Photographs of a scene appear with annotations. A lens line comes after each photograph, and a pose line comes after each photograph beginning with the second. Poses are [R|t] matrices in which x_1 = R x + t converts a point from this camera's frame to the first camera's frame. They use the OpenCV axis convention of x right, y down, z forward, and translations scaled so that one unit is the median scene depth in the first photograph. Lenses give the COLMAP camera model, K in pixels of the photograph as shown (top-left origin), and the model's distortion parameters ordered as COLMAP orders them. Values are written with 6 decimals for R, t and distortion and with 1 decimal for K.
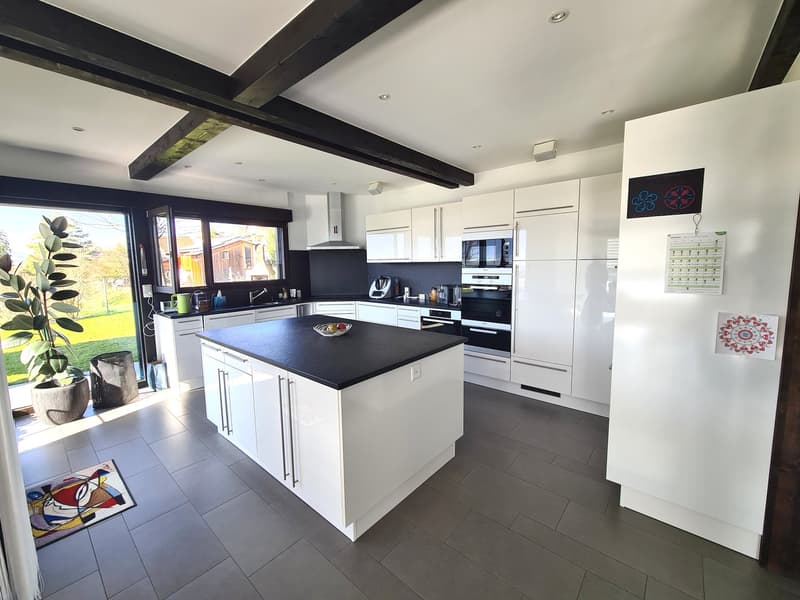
lens RADIAL K [[330.3, 0, 396.5], [0, 330.3, 297.8], [0, 0, 1]] dist [-0.001060, -0.001069]
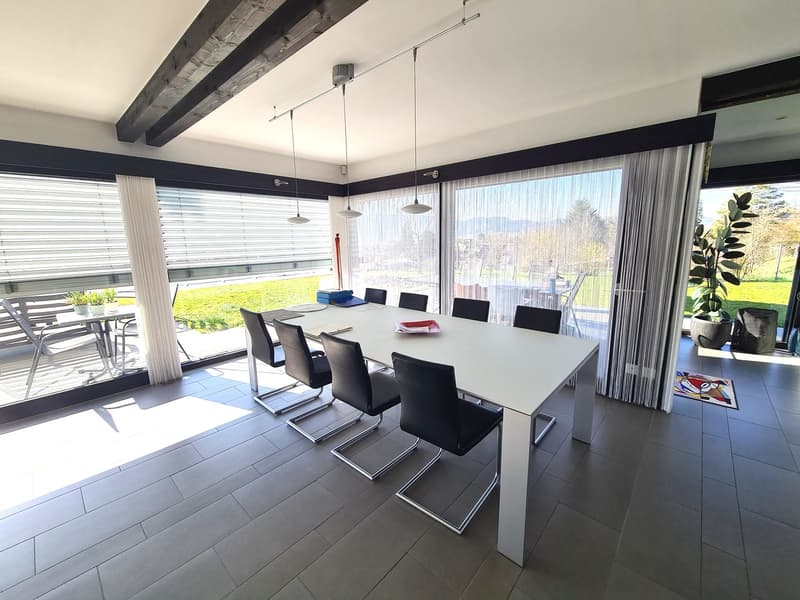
lens RADIAL K [[330.3, 0, 397.9], [0, 330.3, 296.2], [0, 0, 1]] dist [-0.001060, -0.001069]
pose [[-0.020641, 0.190980, -0.981377, 0.325836], [-0.089021, 0.977336, 0.192066, 0.018778], [0.995816, 0.091328, -0.003172, -0.296802]]
